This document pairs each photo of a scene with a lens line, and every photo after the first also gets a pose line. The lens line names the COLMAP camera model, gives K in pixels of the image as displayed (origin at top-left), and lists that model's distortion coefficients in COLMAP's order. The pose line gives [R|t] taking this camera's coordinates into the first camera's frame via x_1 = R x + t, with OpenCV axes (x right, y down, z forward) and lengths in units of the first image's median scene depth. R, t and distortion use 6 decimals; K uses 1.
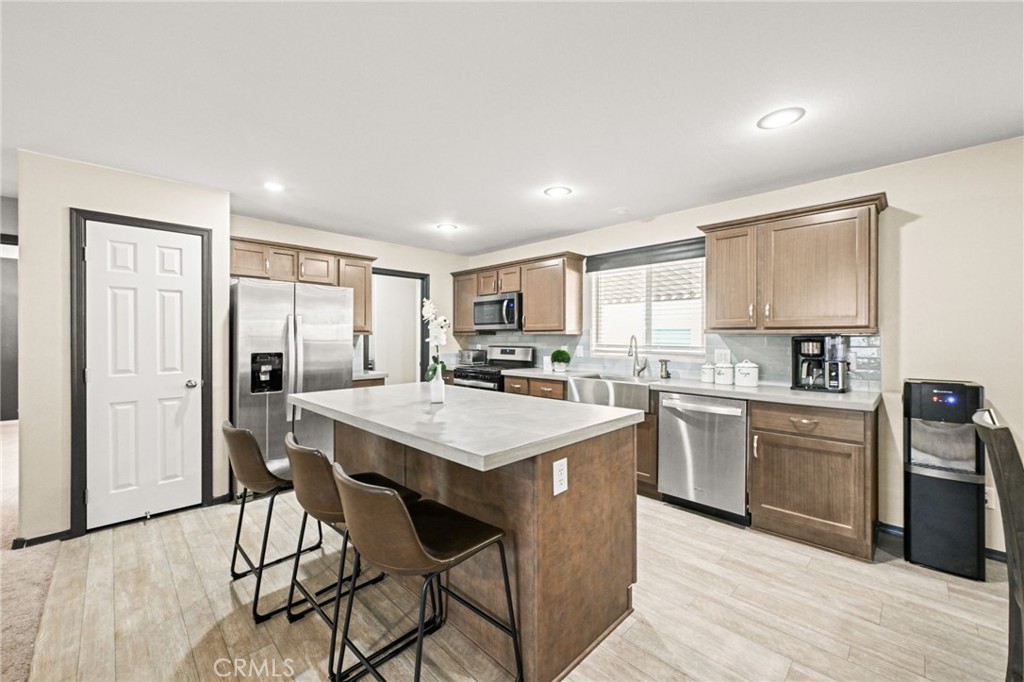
lens RADIAL K [[409.4, 0, 507.1], [0, 409.4, 333.4], [0, 0, 1]] dist [0.004303, -0.001019]
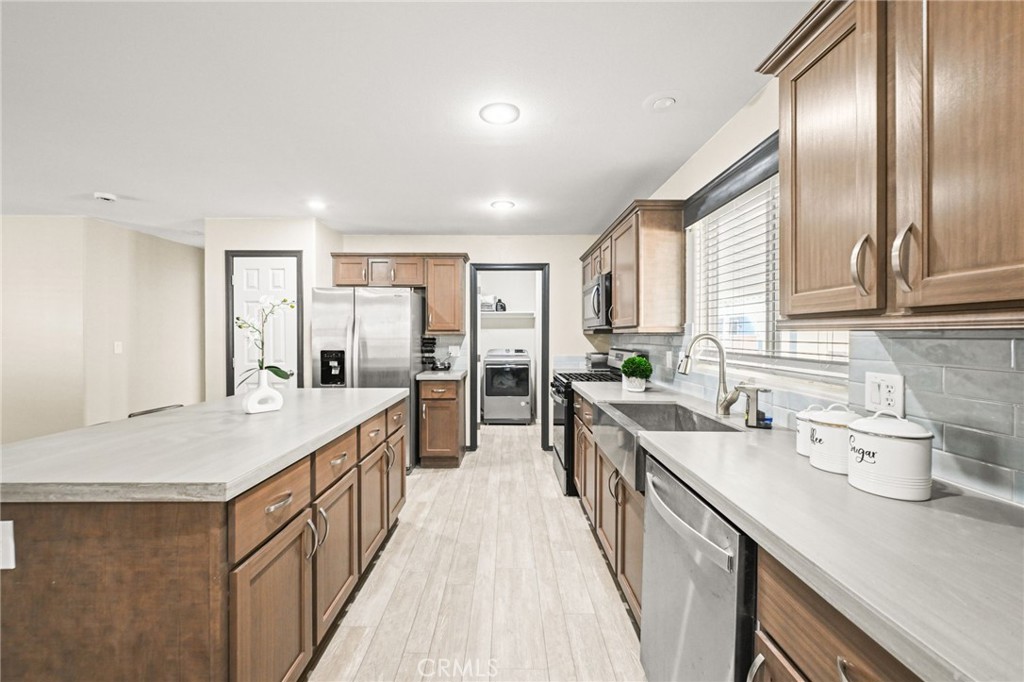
lens RADIAL K [[409.4, 0, 508.2], [0, 409.4, 335.8], [0, 0, 1]] dist [0.004303, -0.001019]
pose [[0.708061, 0.000582, -0.706151, 0.588259], [0.006457, 0.999953, 0.007299, 0.001184], [0.706121, -0.009728, 0.708024, 0.544175]]
